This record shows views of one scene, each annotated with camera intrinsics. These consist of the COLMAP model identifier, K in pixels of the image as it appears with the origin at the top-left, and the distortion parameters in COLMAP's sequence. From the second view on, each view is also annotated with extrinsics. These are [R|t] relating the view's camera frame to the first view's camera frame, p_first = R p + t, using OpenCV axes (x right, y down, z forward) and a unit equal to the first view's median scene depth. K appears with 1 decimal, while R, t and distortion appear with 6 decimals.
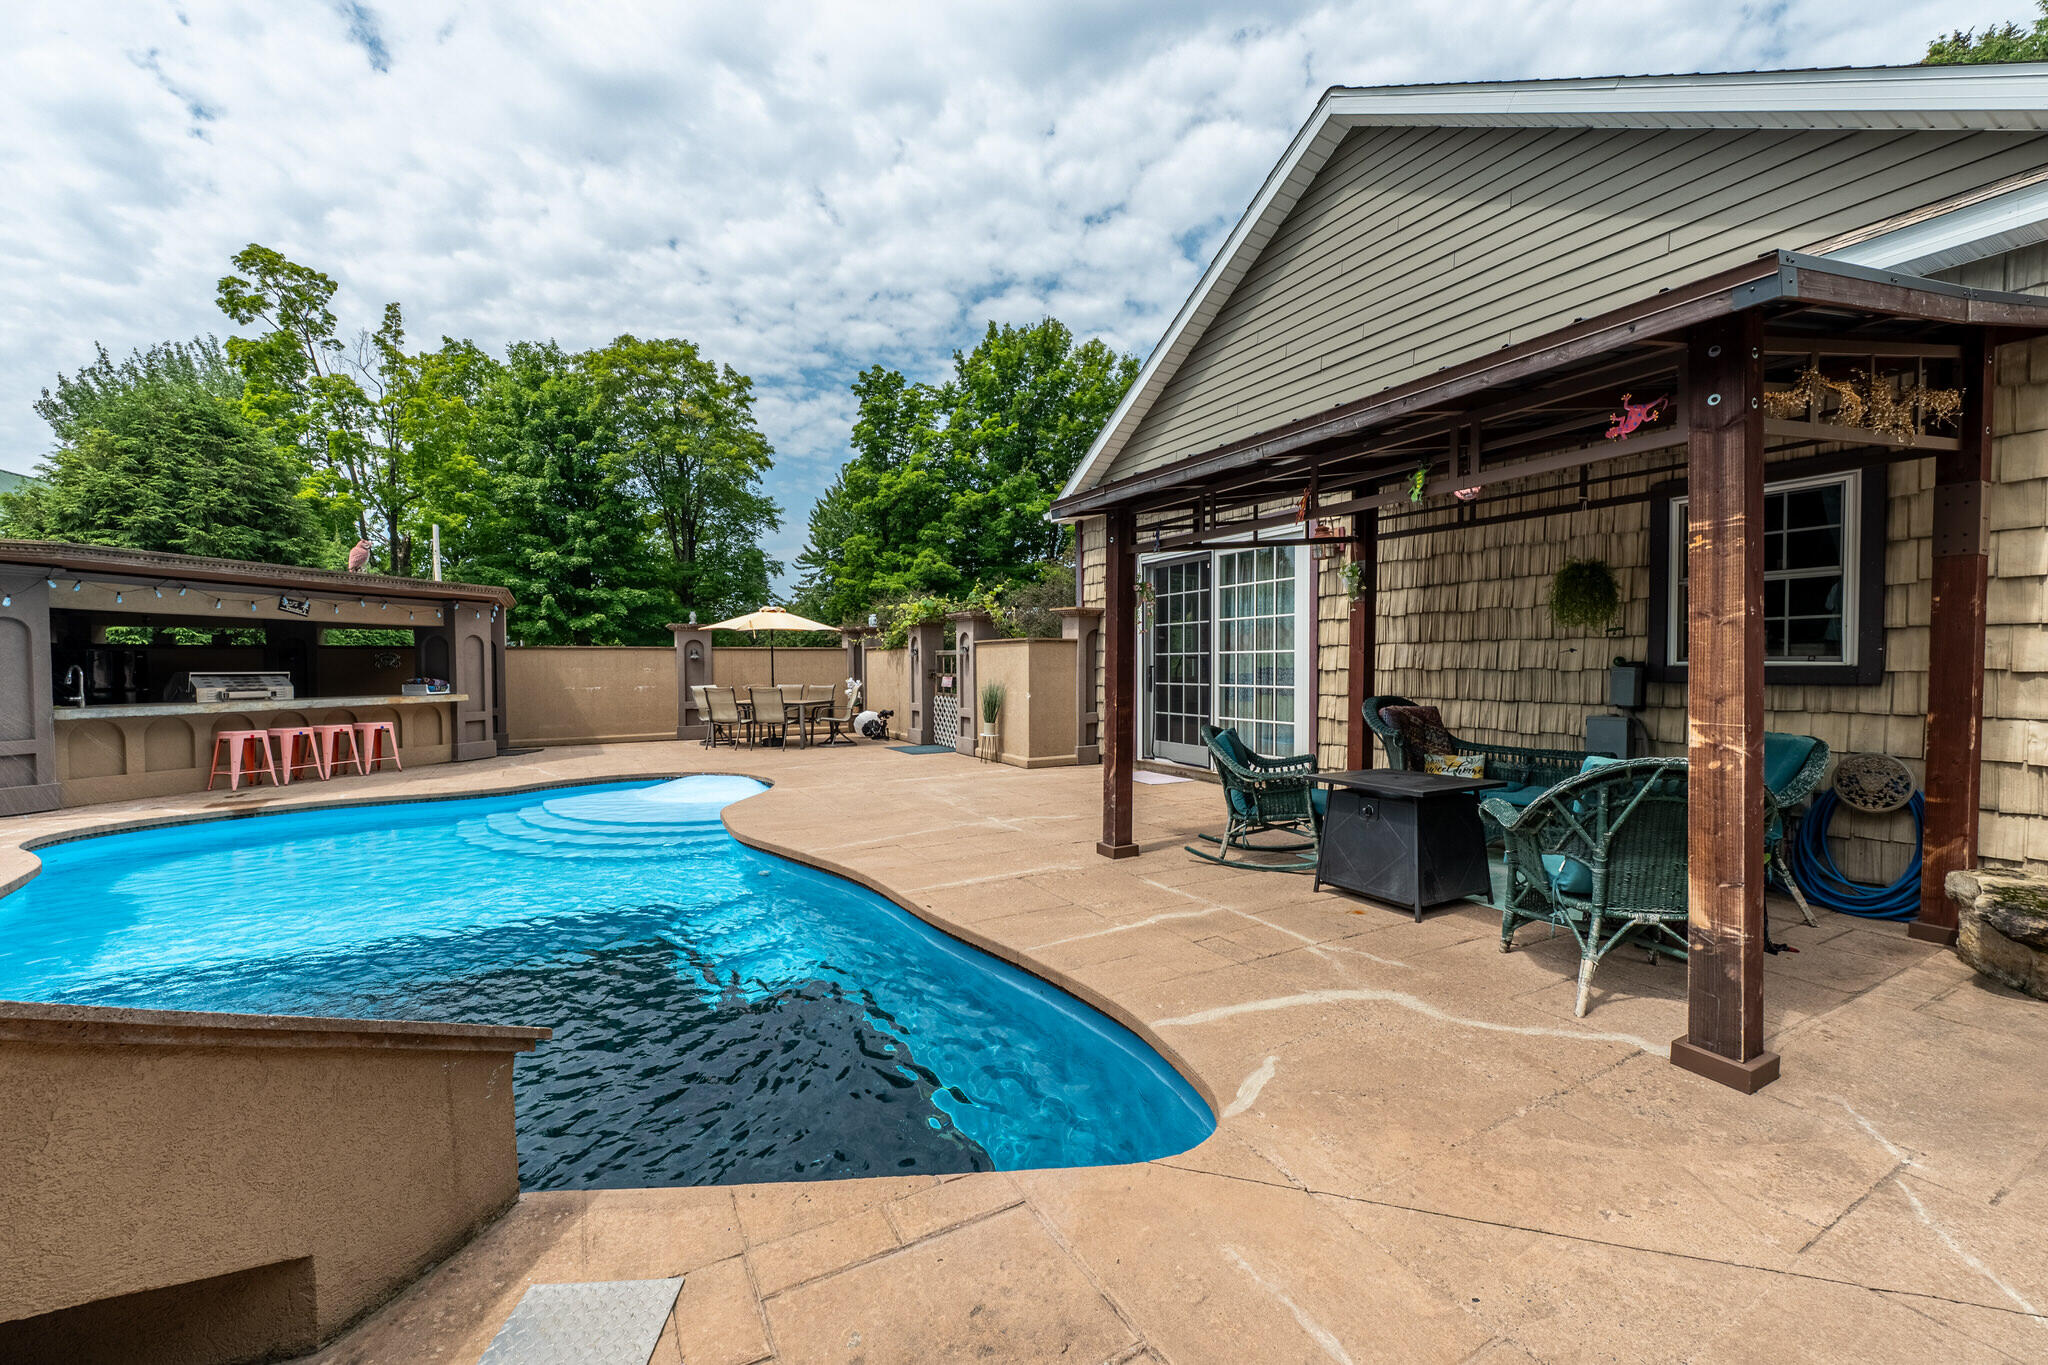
lens RADIAL K [[802.7, 0, 1024.0], [0, 802.7, 682.5], [0, 0, 1]] dist [0.001008, -0.000094]
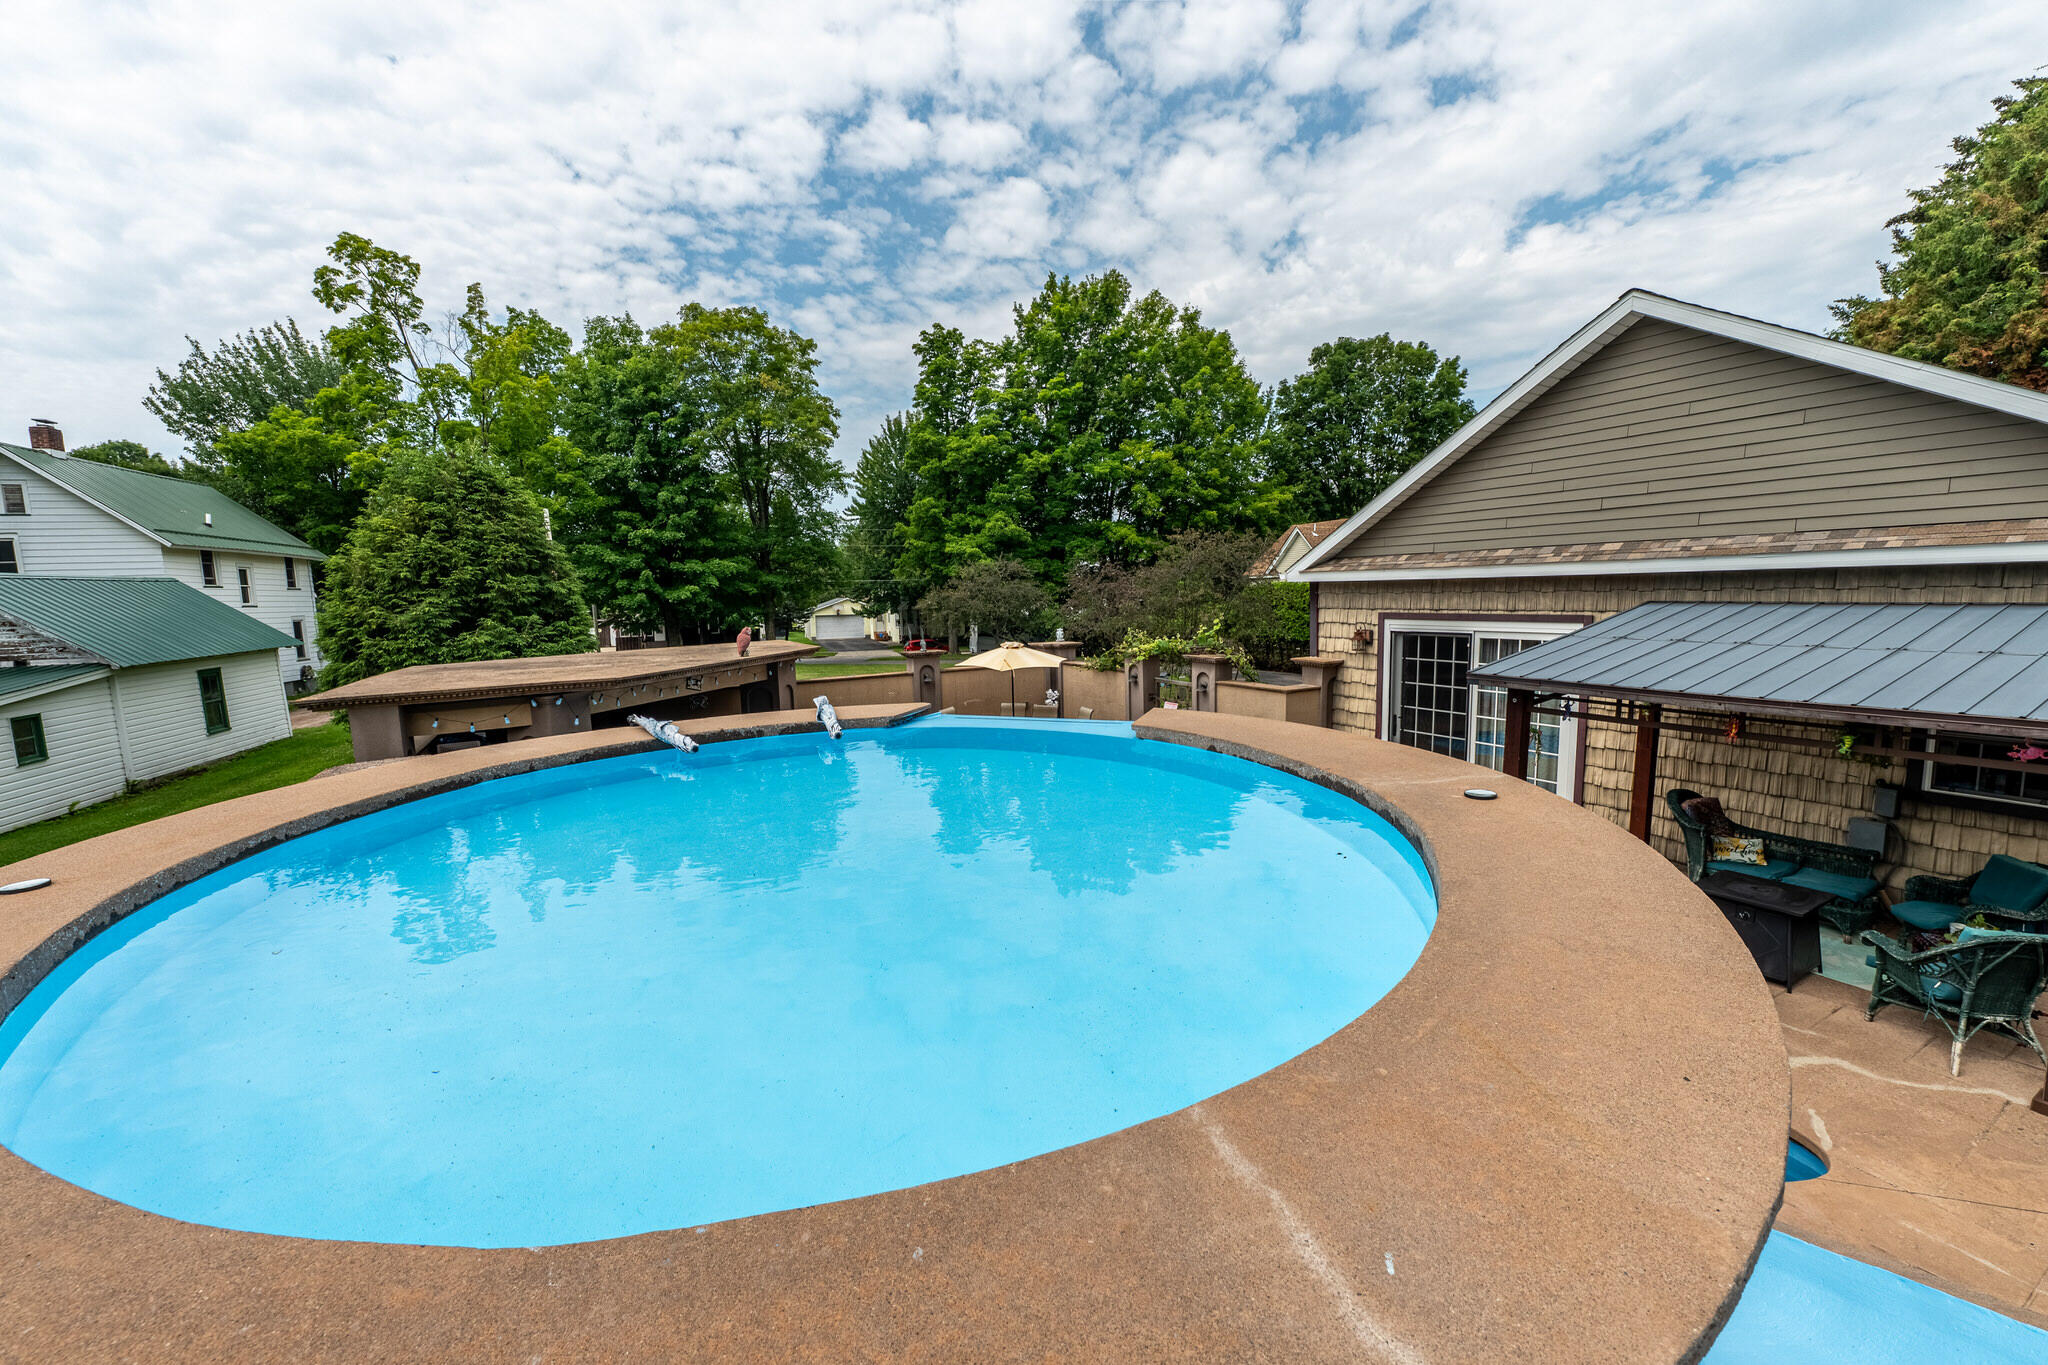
lens RADIAL K [[801.4, 0, 1019.6], [0, 801.4, 685.9], [0, 0, 1]] dist [0.000137, -0.000038]
pose [[0.999700, -0.023281, -0.007561, -0.102606], [0.023915, 0.994803, 0.098965, -0.050807], [0.005218, -0.099116, 0.995062, -0.052287]]
